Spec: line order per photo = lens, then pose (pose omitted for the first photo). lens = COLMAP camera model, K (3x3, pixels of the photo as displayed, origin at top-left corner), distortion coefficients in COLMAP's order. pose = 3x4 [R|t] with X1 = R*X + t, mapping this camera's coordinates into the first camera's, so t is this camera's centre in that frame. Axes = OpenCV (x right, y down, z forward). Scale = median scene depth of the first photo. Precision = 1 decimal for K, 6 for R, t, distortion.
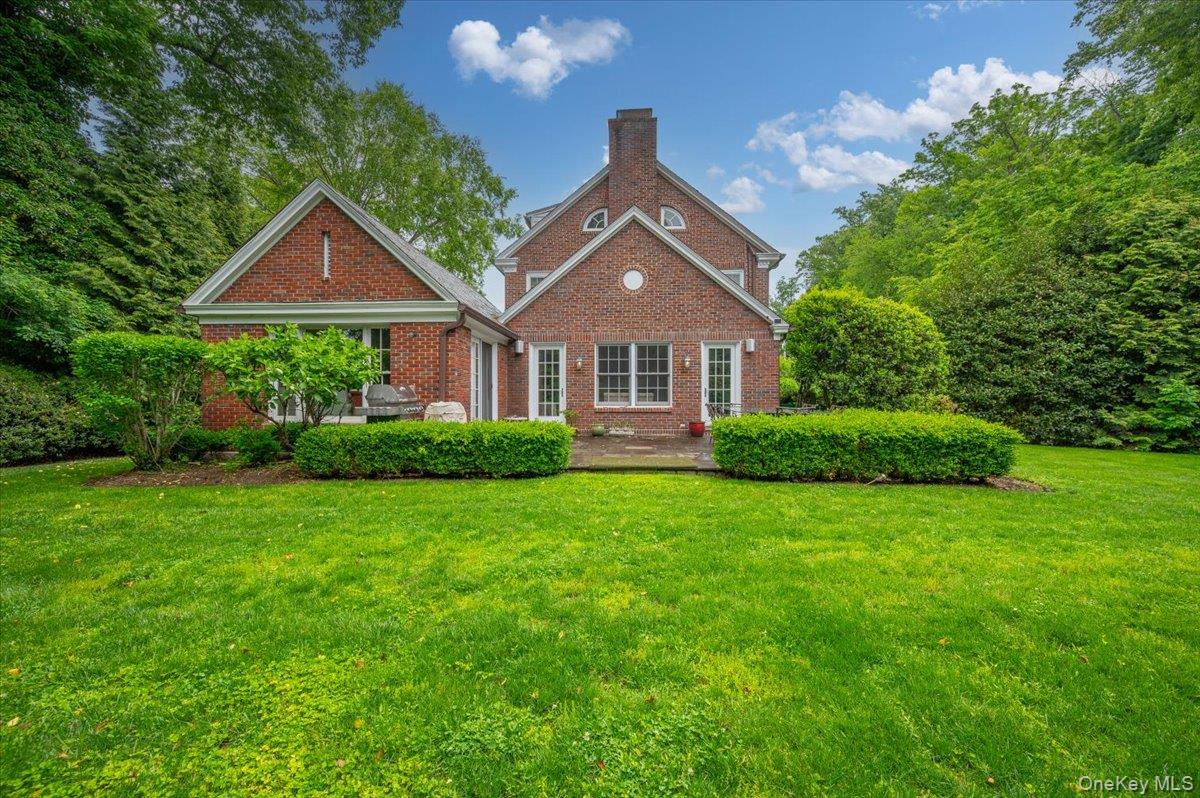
lens RADIAL K [[514.4, 0, 603.4], [0, 514.4, 392.3], [0, 0, 1]] dist [-0.003087, -0.000061]
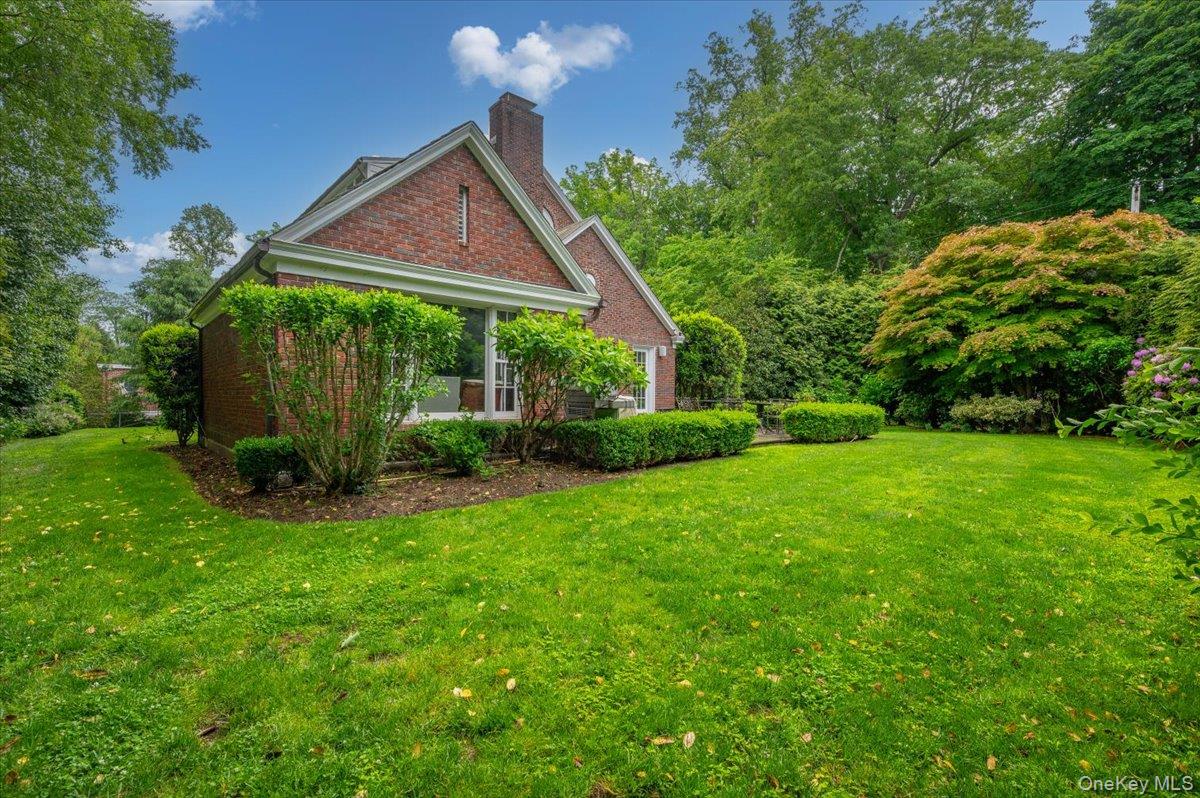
lens RADIAL K [[614.5, 0, 594.5], [0, 614.5, 390.8], [0, 0, 1]] dist [0.000971, 0.000175]
pose [[0.638063, 0.010669, 0.769910, -0.965072], [-0.016199, 0.999869, -0.000431, 0.007963], [-0.769814, -0.012197, 0.638152, 0.177855]]
